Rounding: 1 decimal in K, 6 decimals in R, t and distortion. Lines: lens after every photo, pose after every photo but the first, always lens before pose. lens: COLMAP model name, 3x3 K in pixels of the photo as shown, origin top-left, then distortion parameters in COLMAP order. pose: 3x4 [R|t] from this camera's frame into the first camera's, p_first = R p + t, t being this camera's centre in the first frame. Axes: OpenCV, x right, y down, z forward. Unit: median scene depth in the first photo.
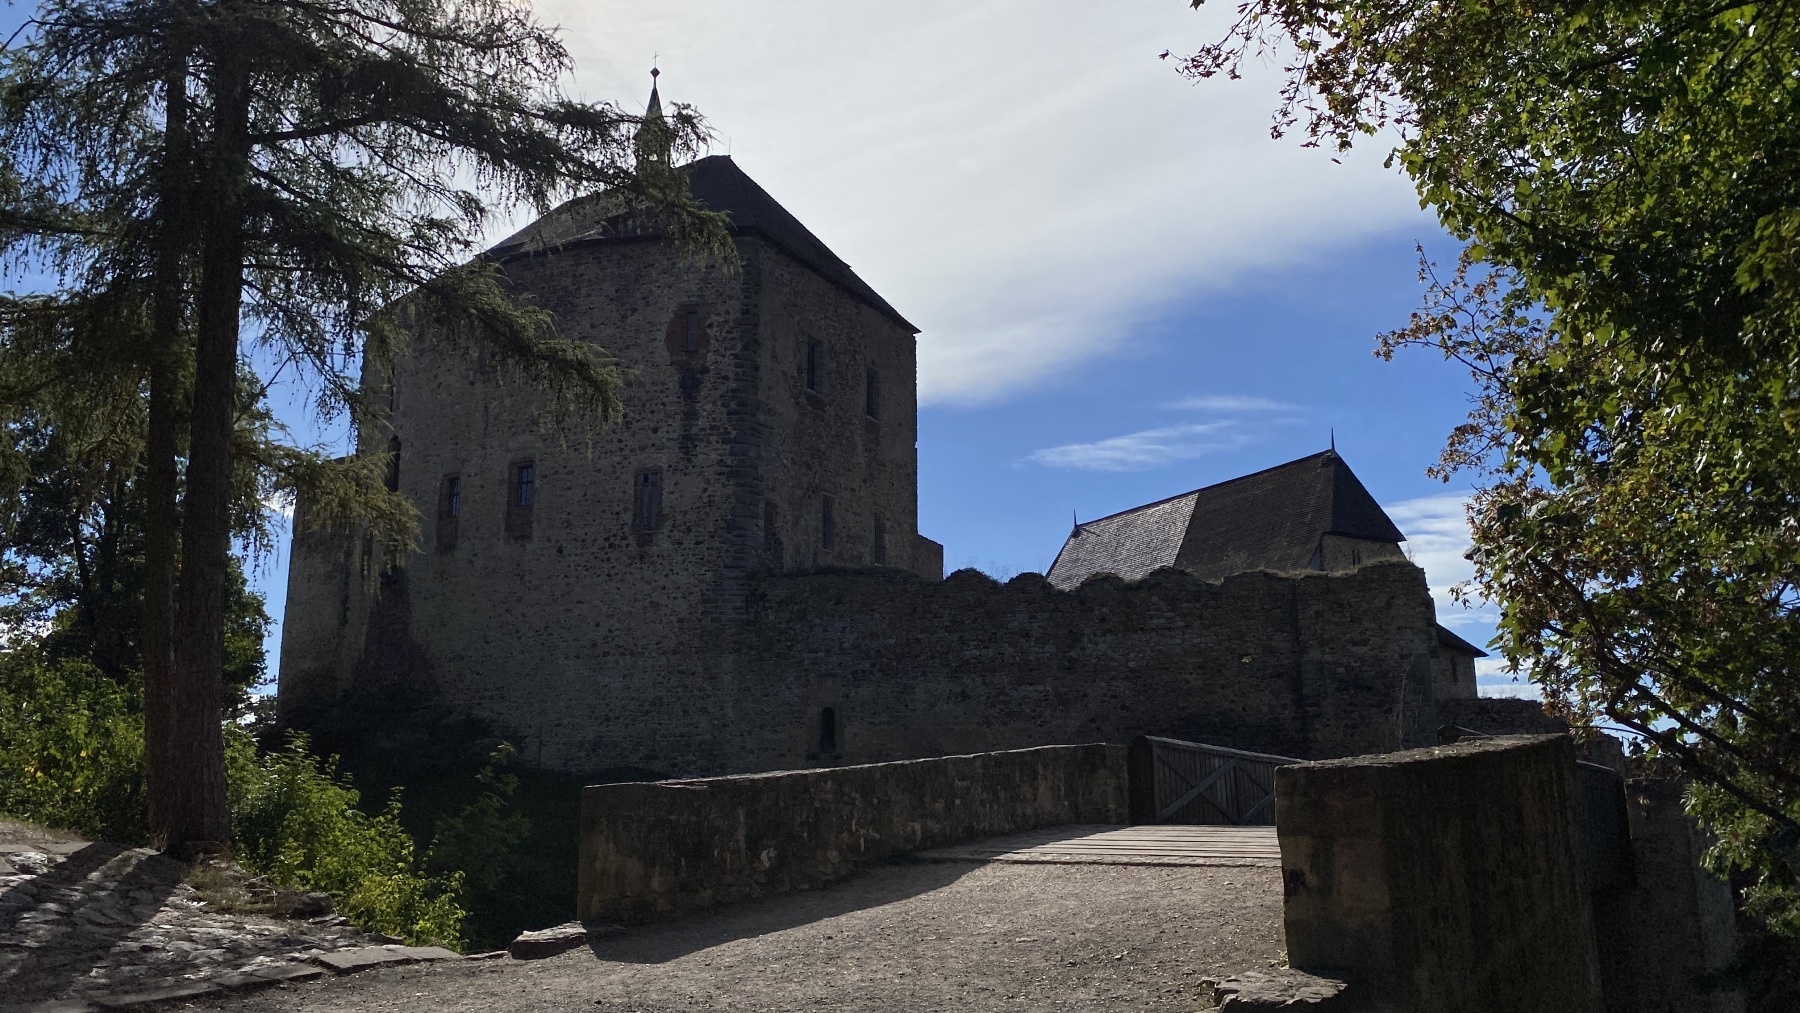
lens RADIAL K [[1332.8, 0, 900.0], [0, 1332.8, 506.5], [0, 0, 1]] dist [0.132885, -0.072016]
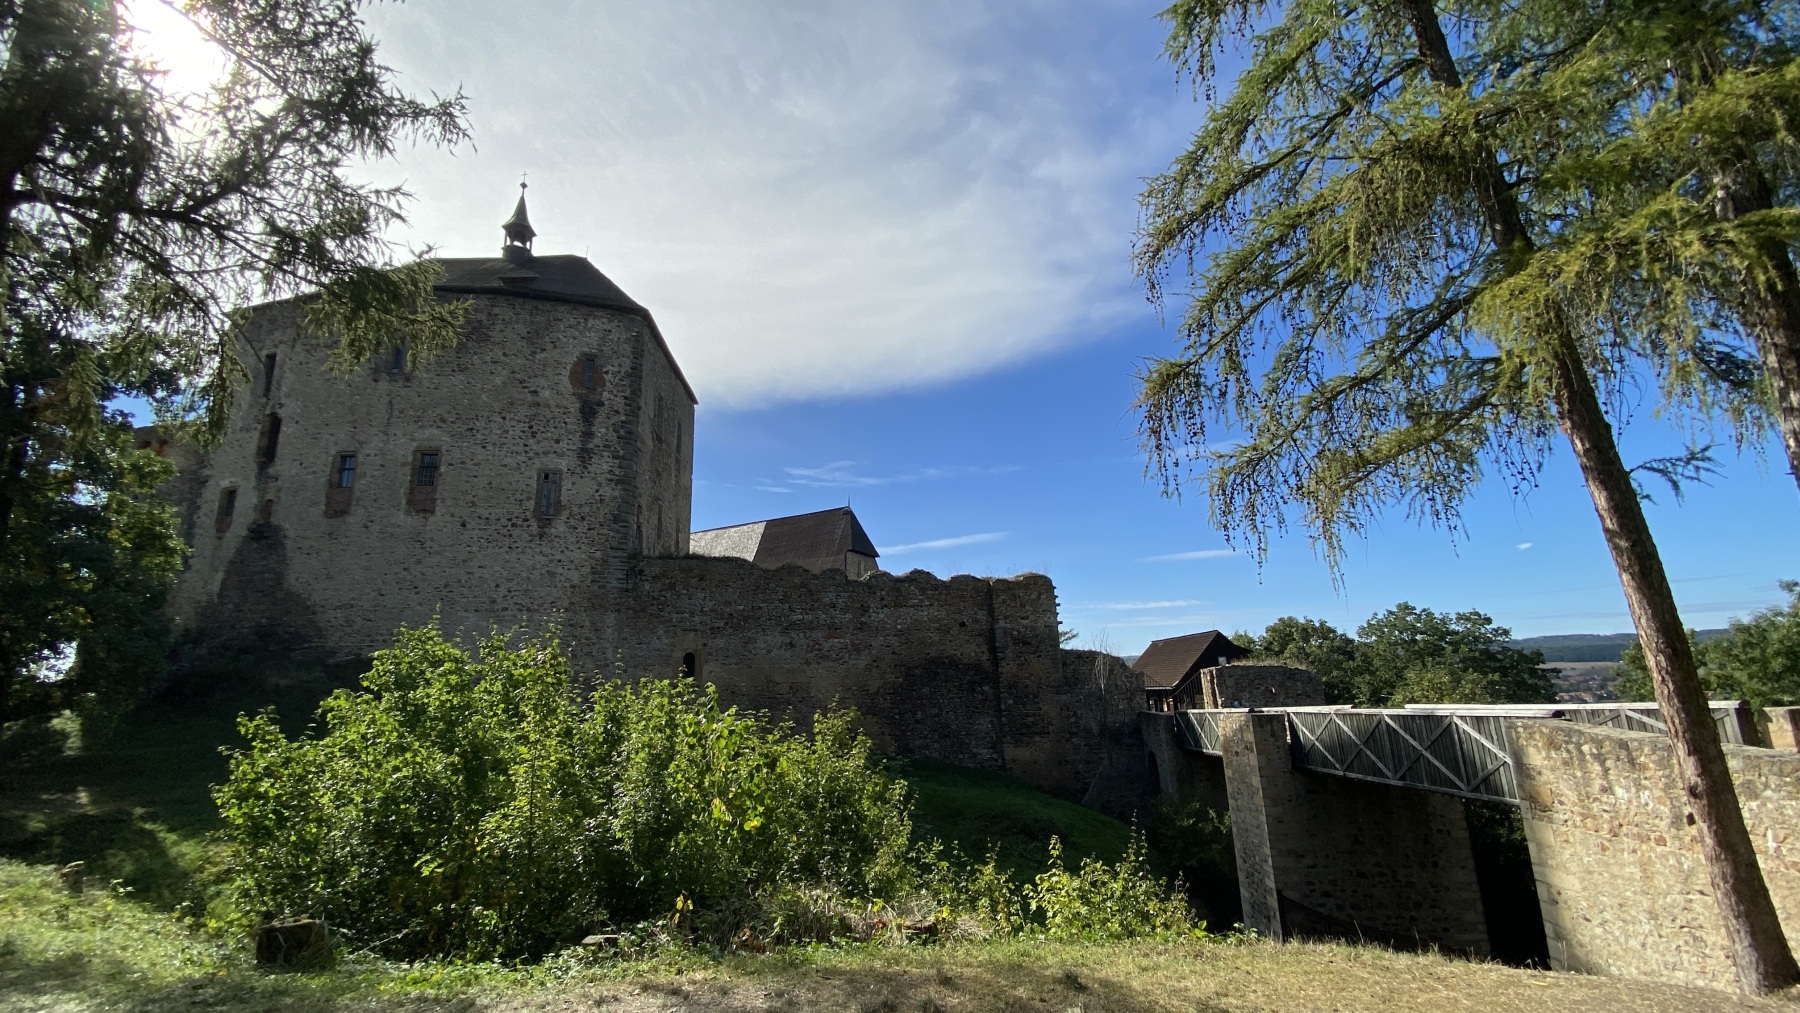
lens RADIAL K [[711.5, 0, 900.0], [0, 711.5, 506.5], [0, 0, 1]] dist [0.000285, -0.000083]
pose [[0.835008, 0.107273, 0.539680, -0.275116], [-0.089531, 0.994229, -0.059100, 0.018749], [-0.542905, 0.001031, 0.839793, 0.224806]]
